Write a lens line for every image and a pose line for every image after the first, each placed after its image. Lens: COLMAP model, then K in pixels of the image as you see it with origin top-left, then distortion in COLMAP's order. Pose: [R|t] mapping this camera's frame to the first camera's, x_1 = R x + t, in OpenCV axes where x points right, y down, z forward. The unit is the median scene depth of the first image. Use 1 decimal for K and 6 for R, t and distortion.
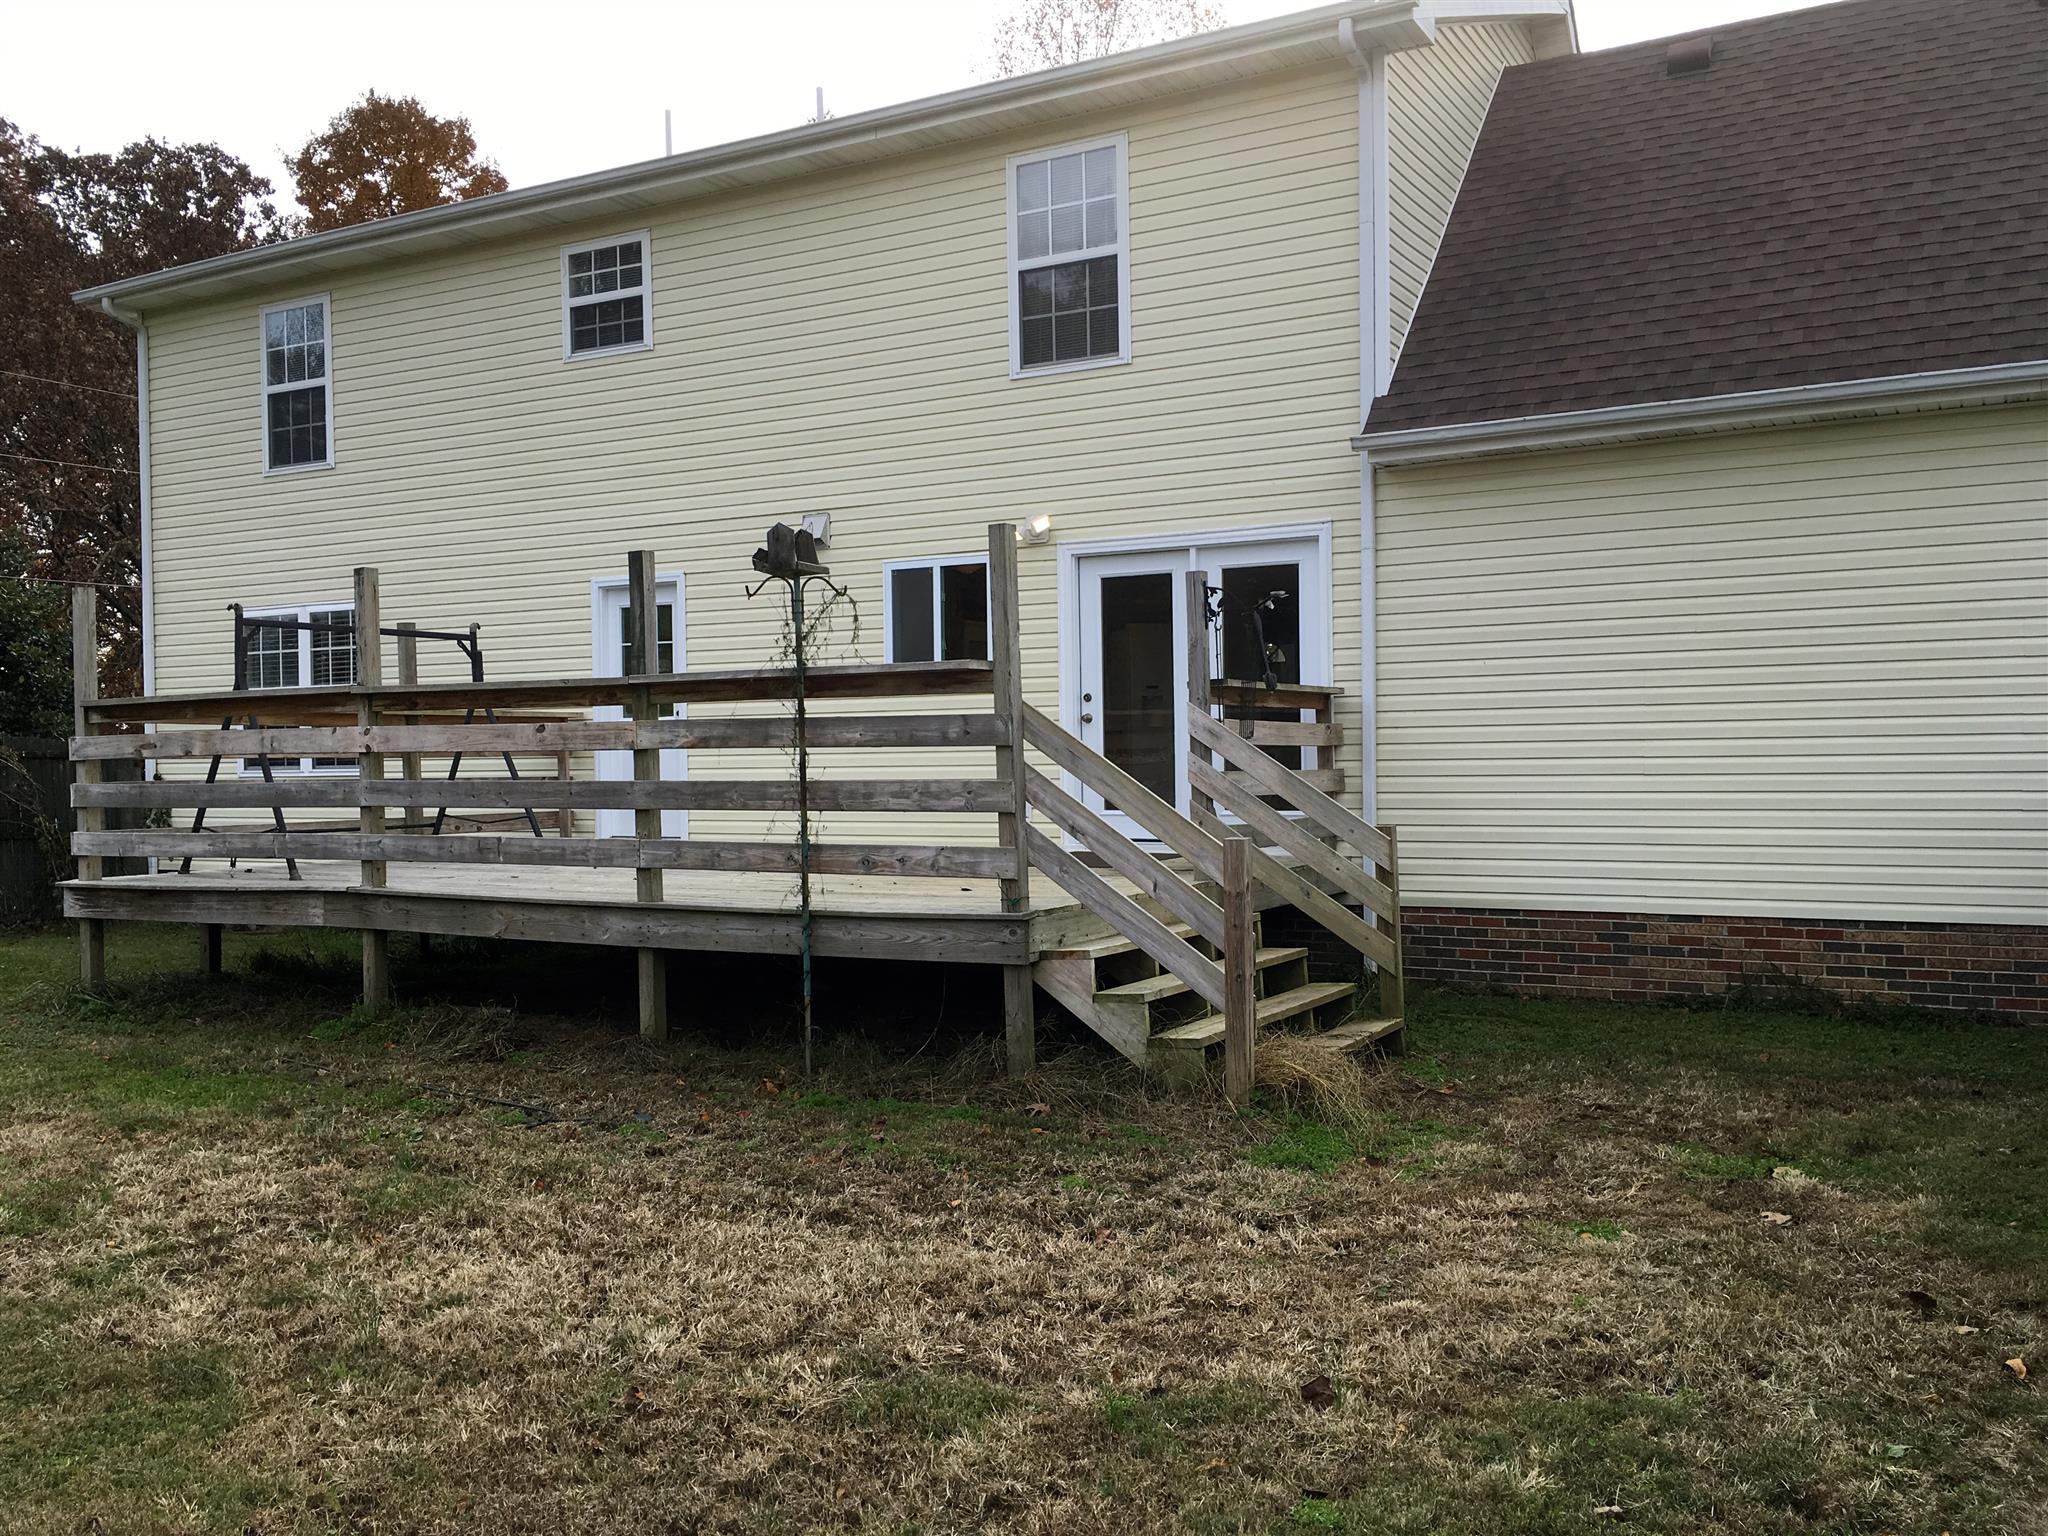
lens RADIAL K [[1752.0, 0, 1026.7], [0, 1752.0, 764.5], [0, 0, 1]] dist [0.031498, -0.061258]
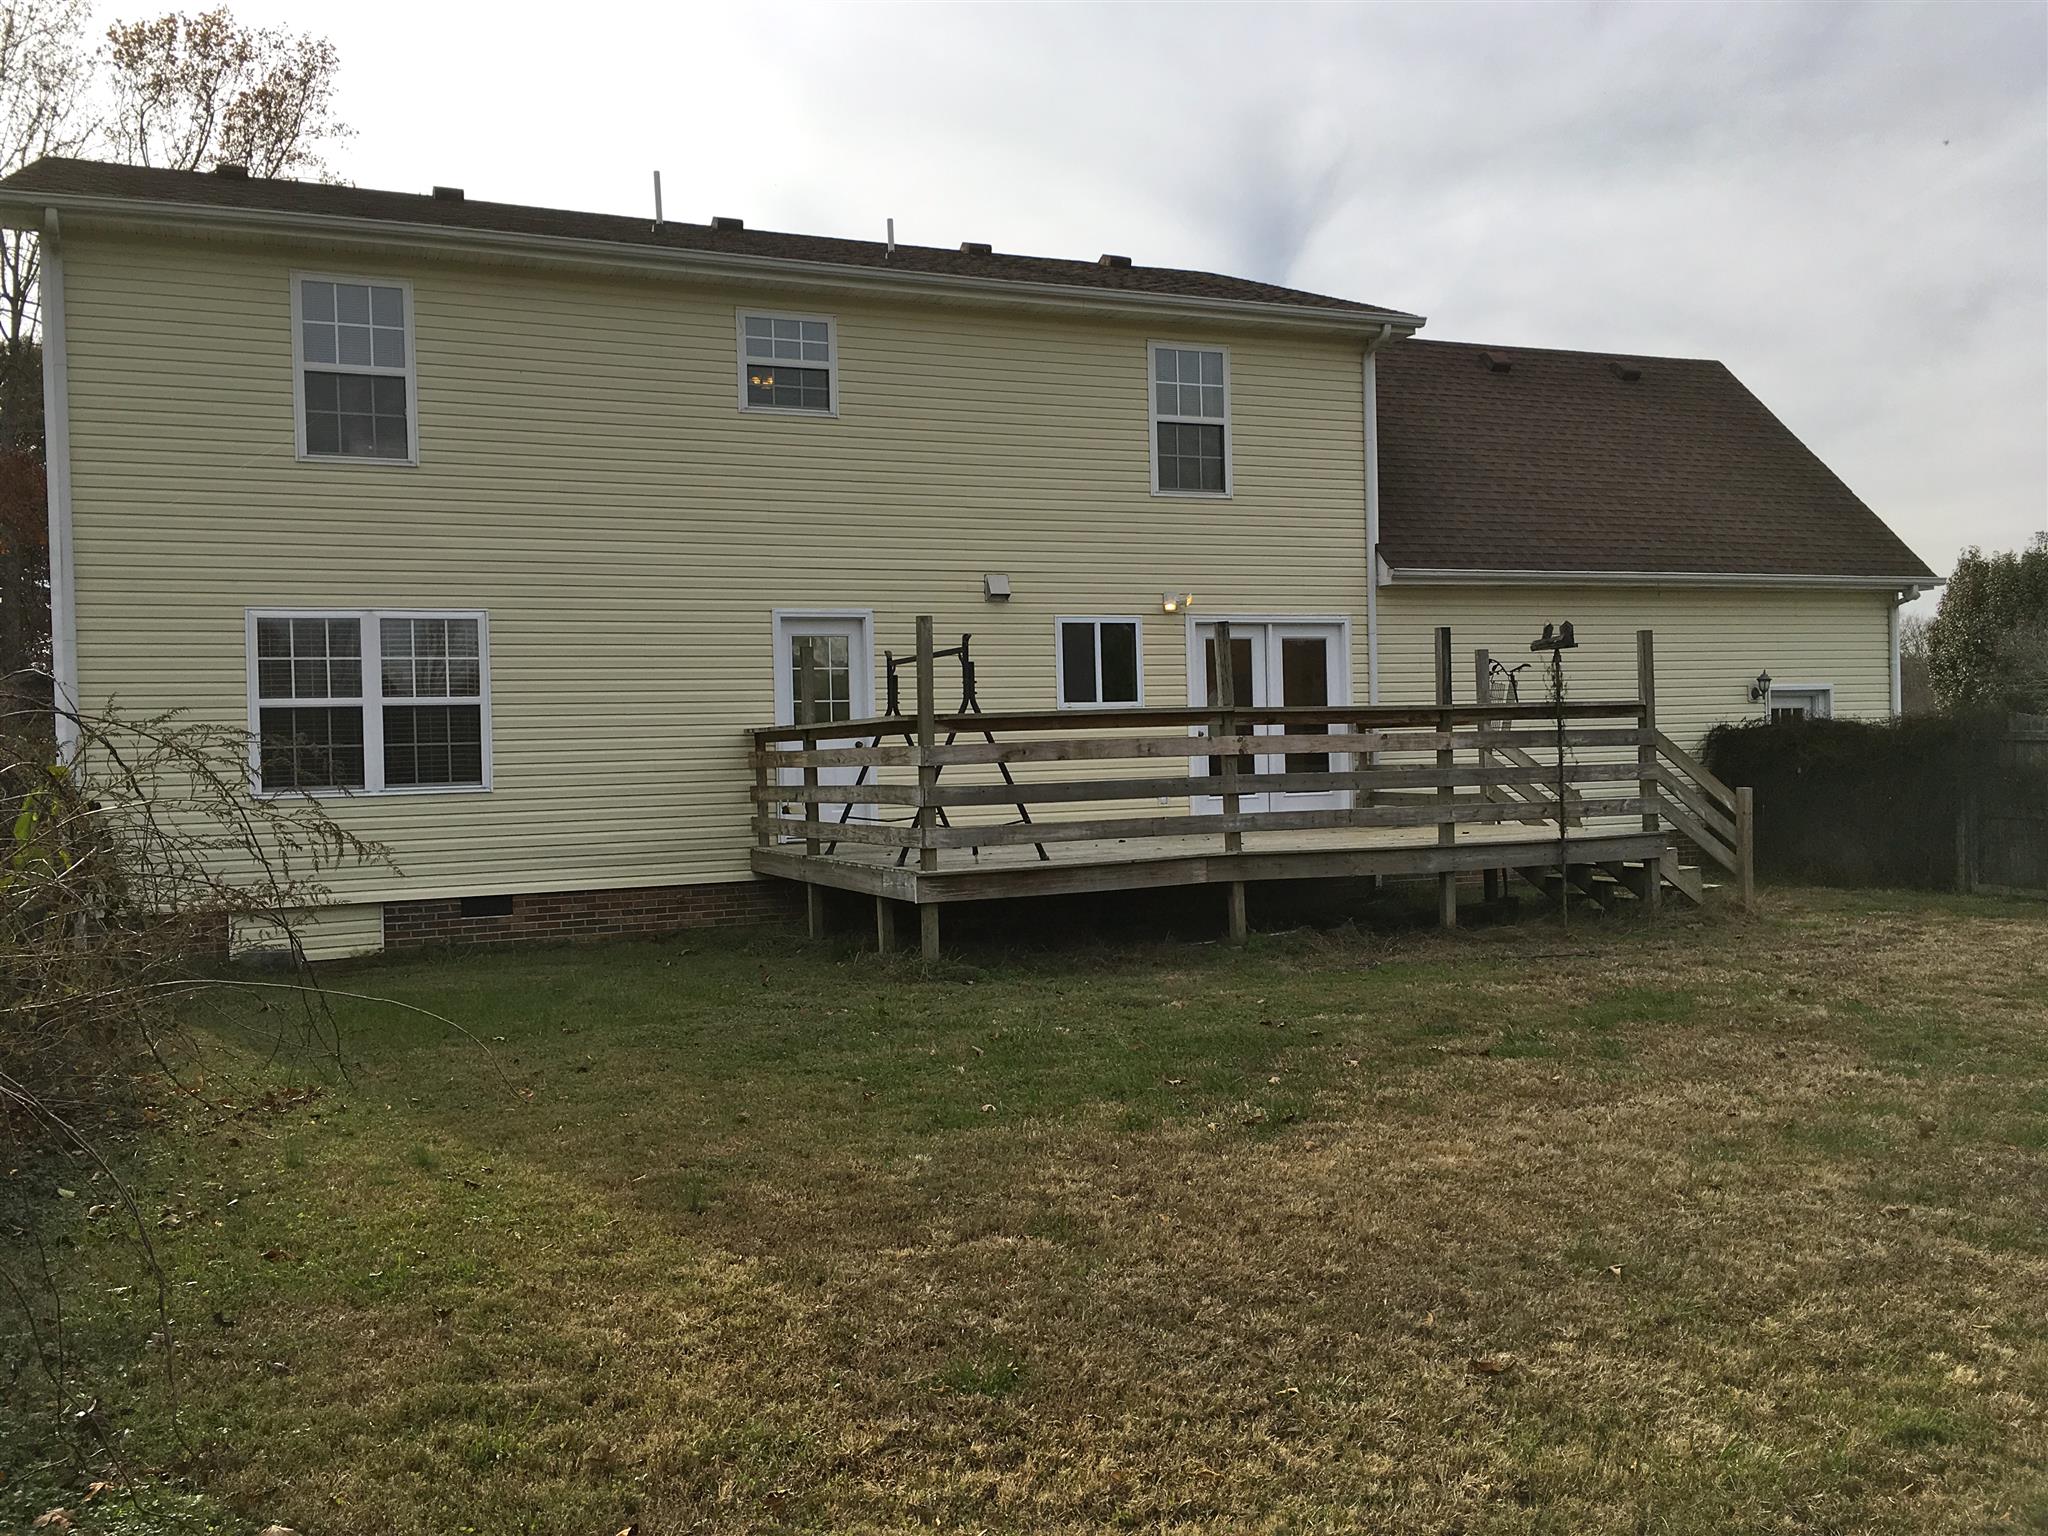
lens RADIAL K [[1752.0, 0, 1023.4], [0, 1752.0, 770.8], [0, 0, 1]] dist [0.031498, -0.061258]
pose [[0.611461, -0.011102, 0.791197, -1.259020], [0.021912, 0.999756, -0.002906, 0.005269], [-0.790971, 0.019114, 0.611555, 0.228582]]
